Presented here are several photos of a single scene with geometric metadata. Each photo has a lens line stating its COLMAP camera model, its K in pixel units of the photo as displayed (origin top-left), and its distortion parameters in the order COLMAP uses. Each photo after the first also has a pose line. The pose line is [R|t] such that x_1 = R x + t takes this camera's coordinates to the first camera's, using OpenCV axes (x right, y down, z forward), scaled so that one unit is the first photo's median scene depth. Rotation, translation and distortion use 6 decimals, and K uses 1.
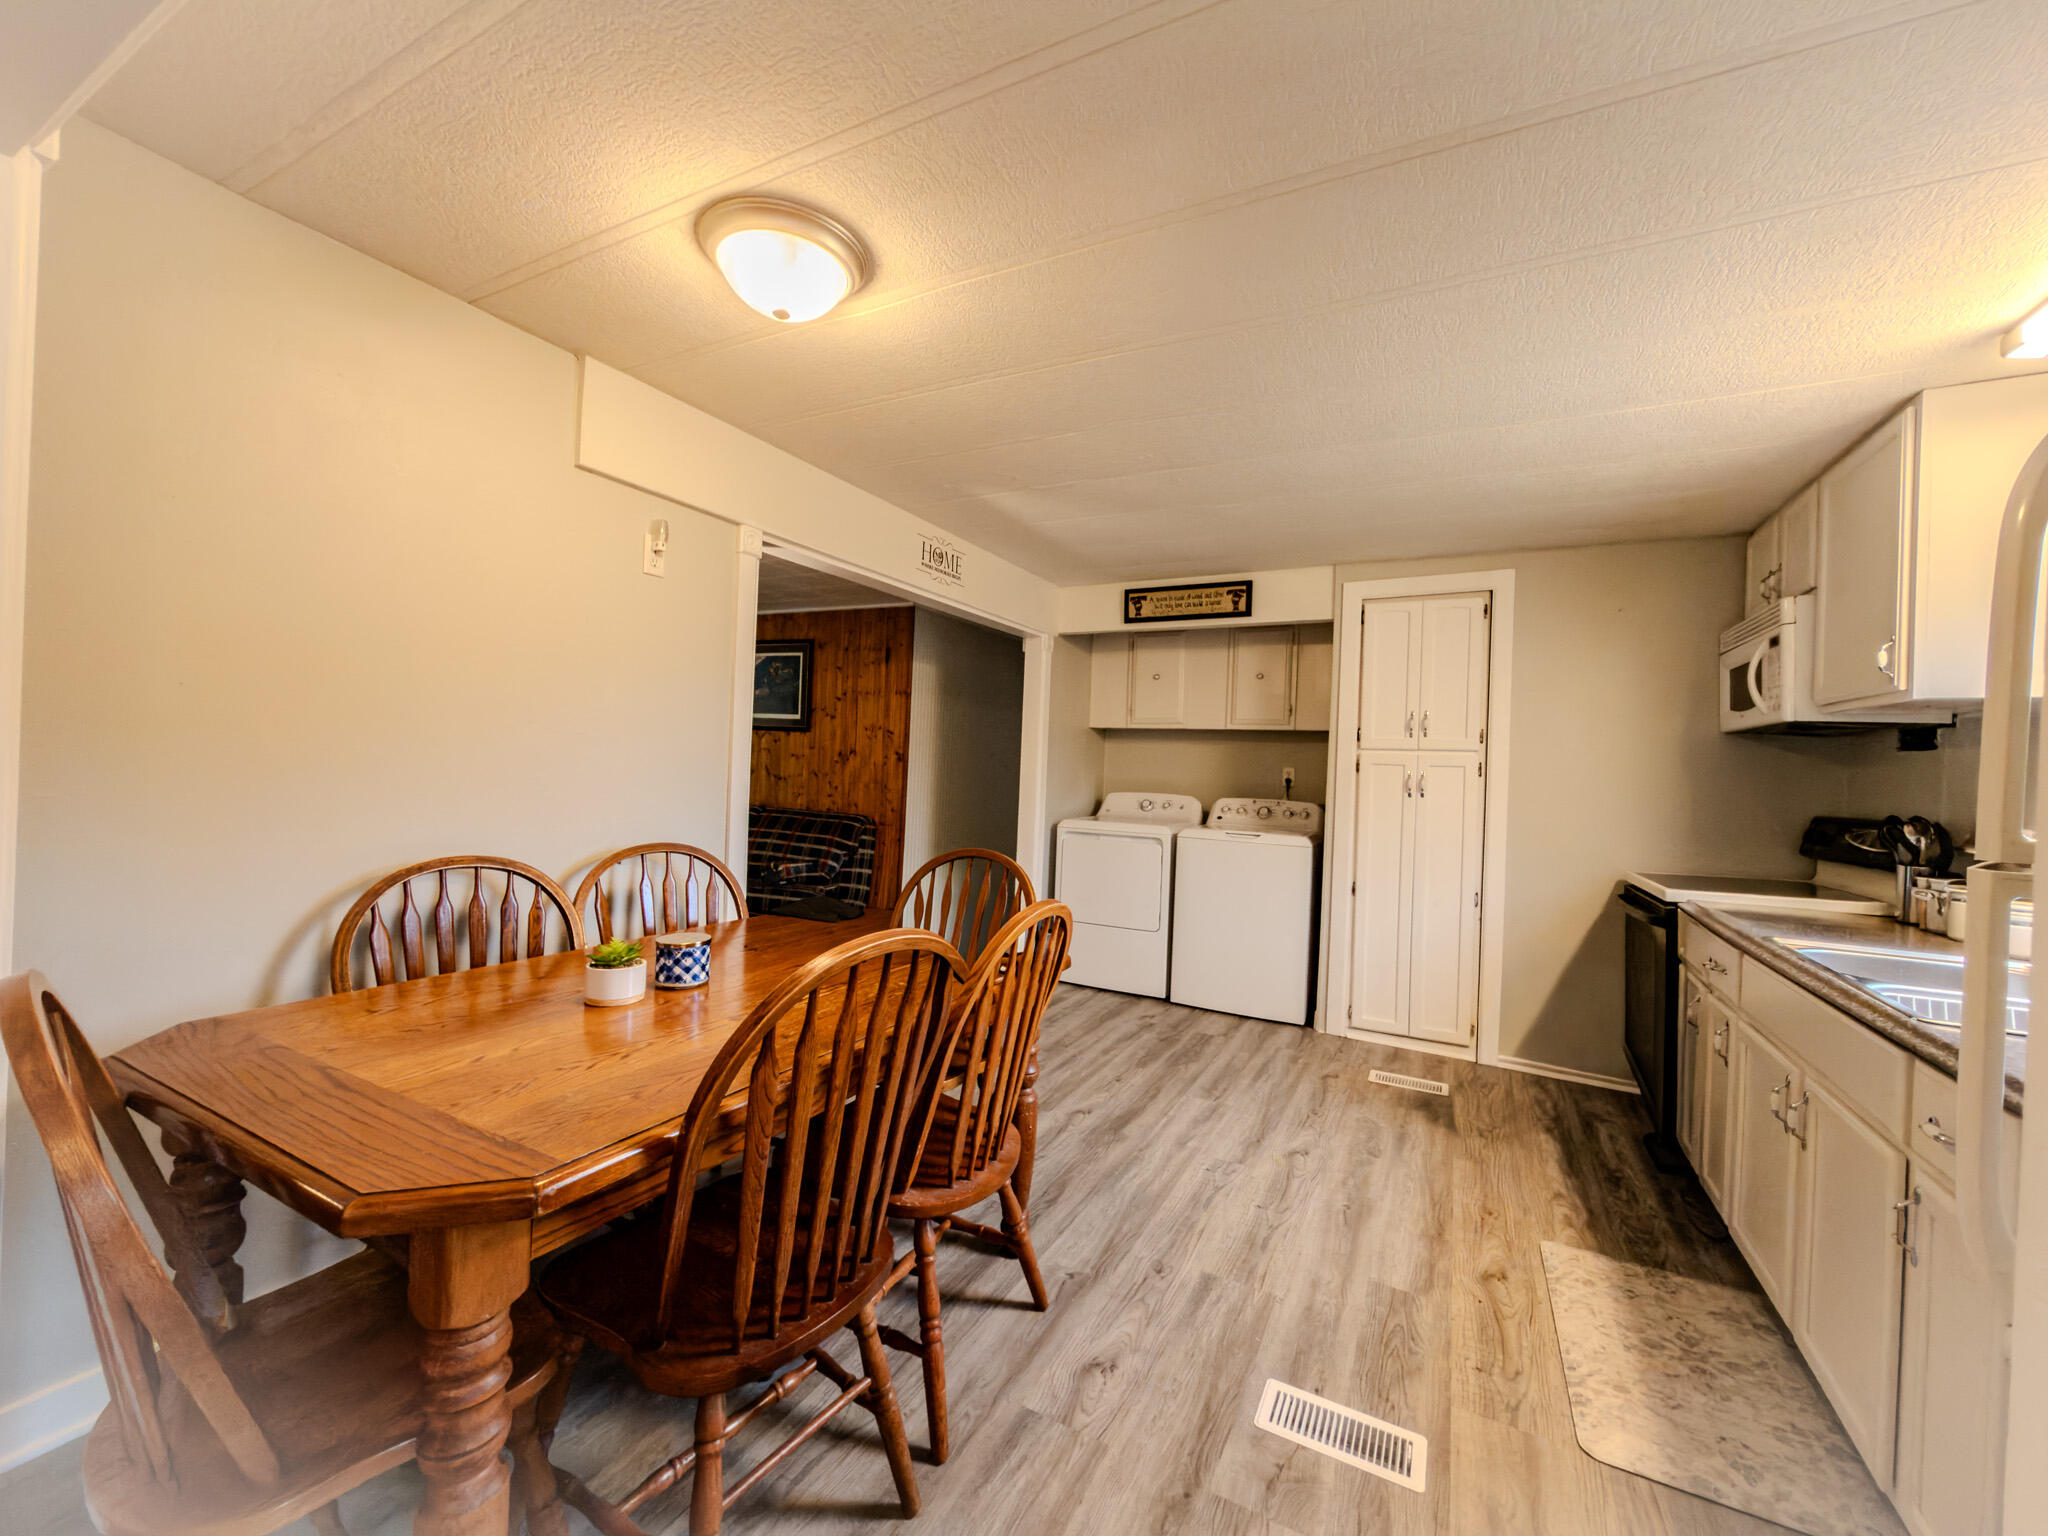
lens RADIAL K [[818.6, 0, 1028.3], [0, 818.6, 766.0], [0, 0, 1]] dist [0.001074, 0.000183]
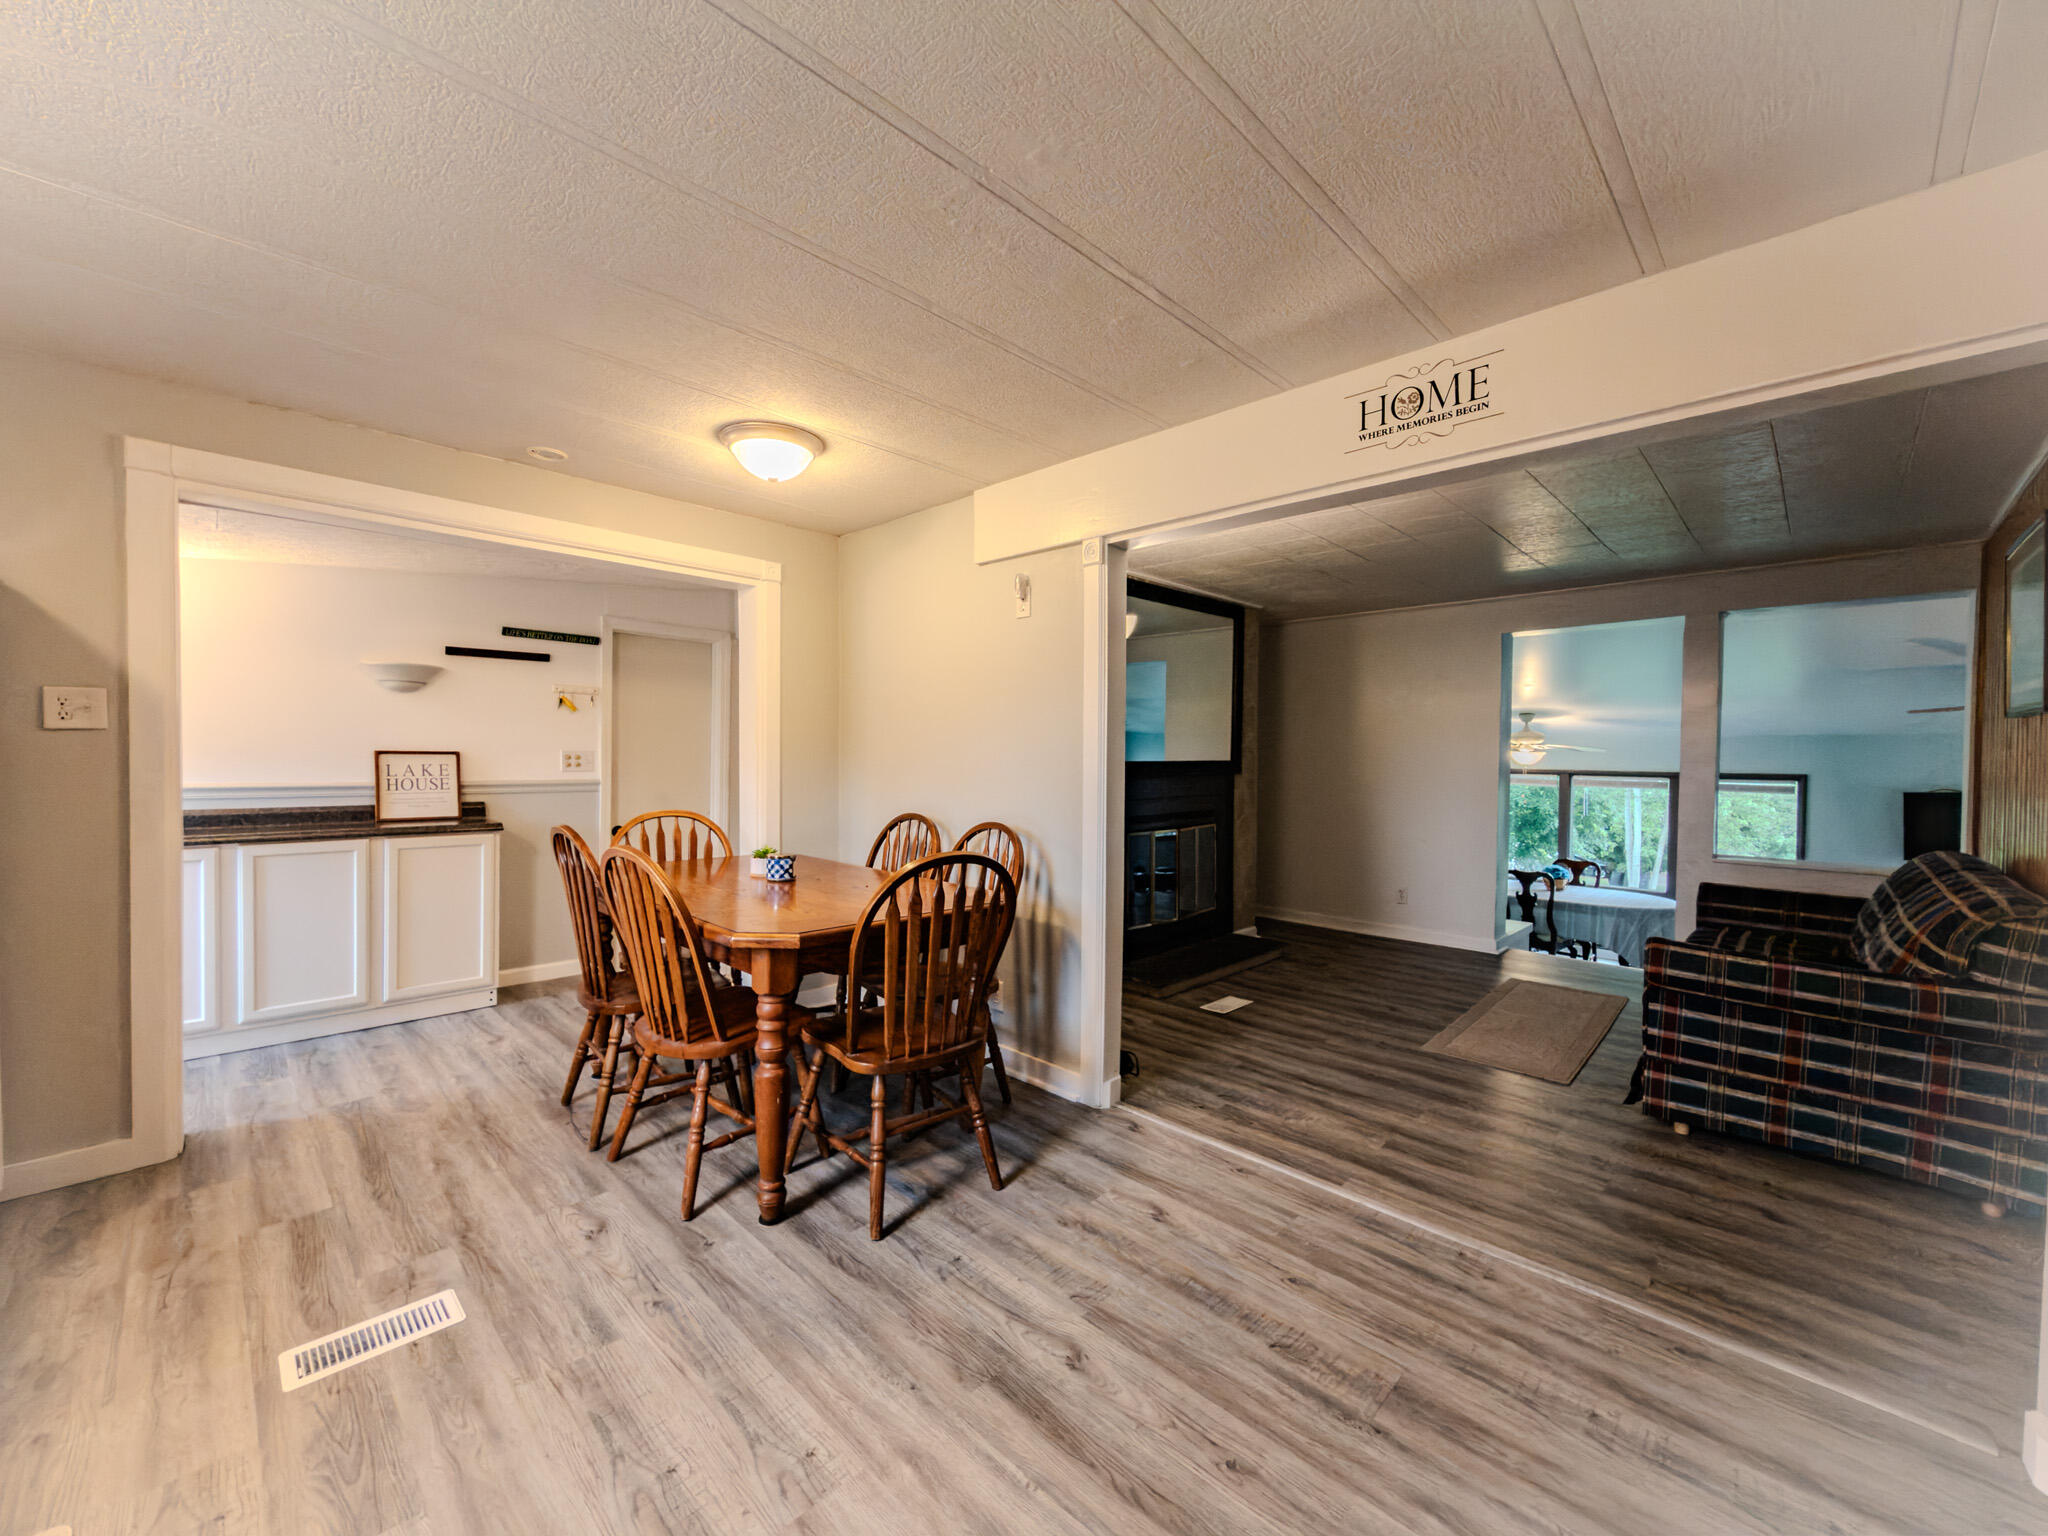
lens RADIAL K [[818.6, 0, 1028.3], [0, 818.6, 766.0], [0, 0, 1]] dist [0.001074, 0.000183]
pose [[-0.284128, -0.023369, -0.958501, 0.908823], [-0.023722, 0.999568, -0.017338, 0.029218], [0.958493, 0.017811, -0.284560, 1.613621]]
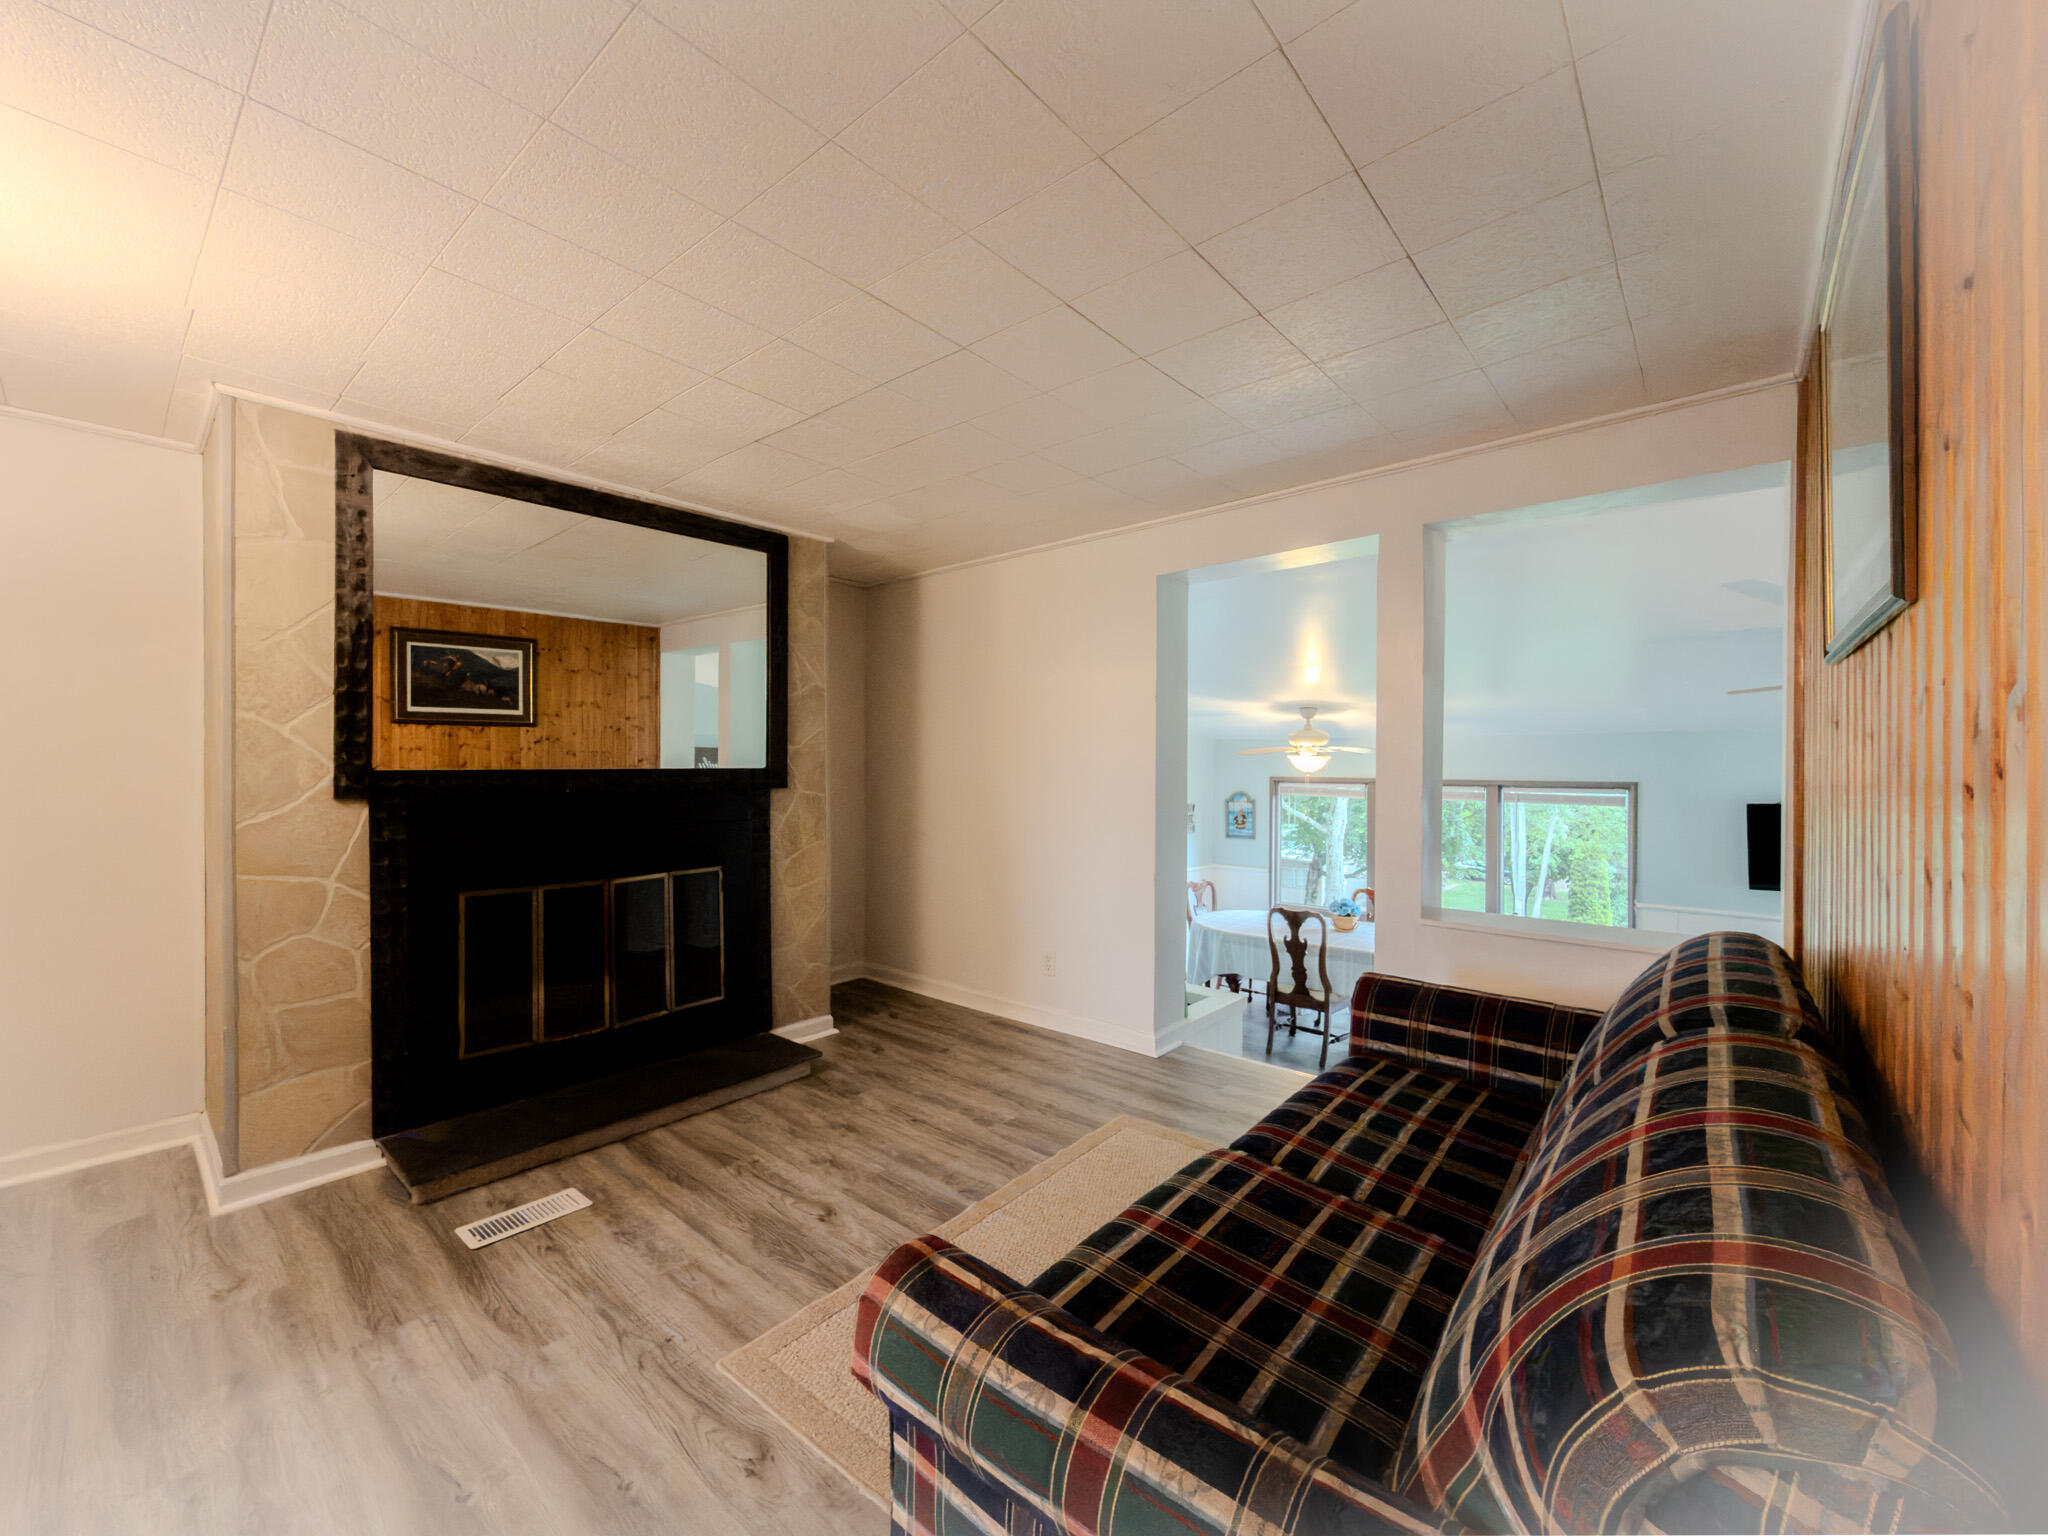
lens RADIAL K [[831.1, 0, 1024.0], [0, 831.1, 768.0], [0, 0, 1]] dist [-0.024070, -0.000050]
pose [[-0.211019, -0.031655, -0.976969, 0.410787], [-0.016657, 0.999447, -0.028786, 0.012473], [0.977340, 0.010199, -0.211429, 1.956139]]
